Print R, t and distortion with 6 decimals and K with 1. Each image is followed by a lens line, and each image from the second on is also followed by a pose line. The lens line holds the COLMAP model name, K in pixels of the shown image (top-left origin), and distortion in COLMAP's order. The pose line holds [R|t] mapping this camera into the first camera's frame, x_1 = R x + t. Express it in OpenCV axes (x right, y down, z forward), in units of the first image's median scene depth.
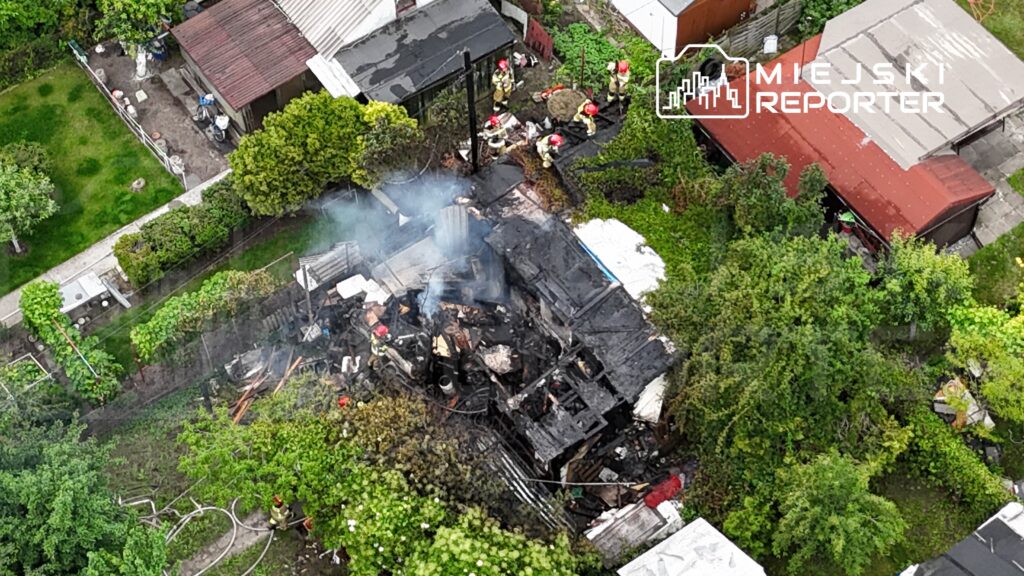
lens RADIAL K [[2039.0, 0, 512.0], [0, 2039.0, 288.0], [0, 0, 1]] dist [0.201024, -0.518992]
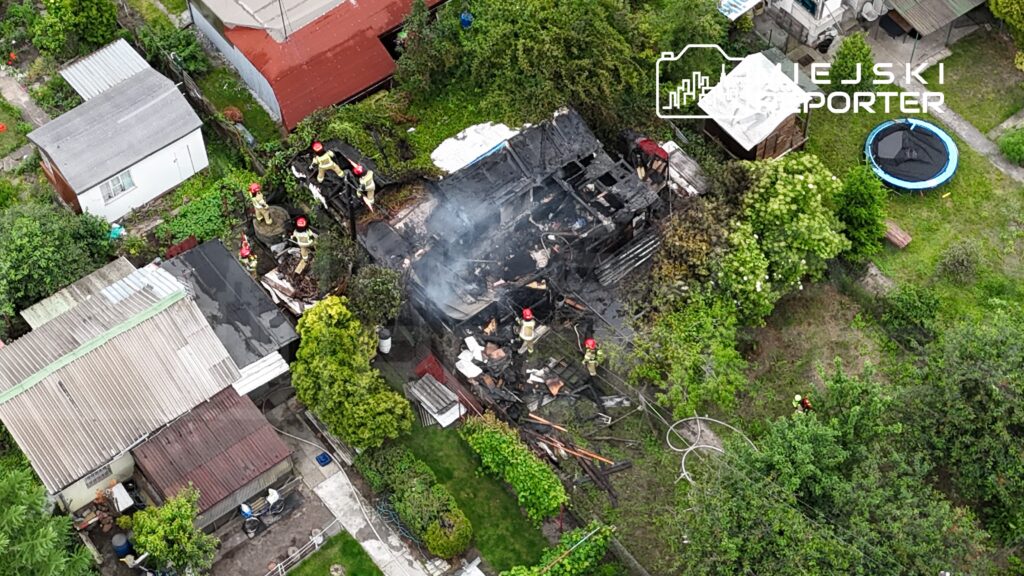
lens RADIAL K [[1752.2, 0, 512.0], [0, 1752.2, 288.0], [0, 0, 1]] dist [0.230915, -0.763704]
pose [[-0.043928, -0.816194, 0.576106, -0.621104], [0.832510, 0.288872, 0.472736, -0.466882], [-0.552265, 0.500380, 0.666800, 0.318025]]
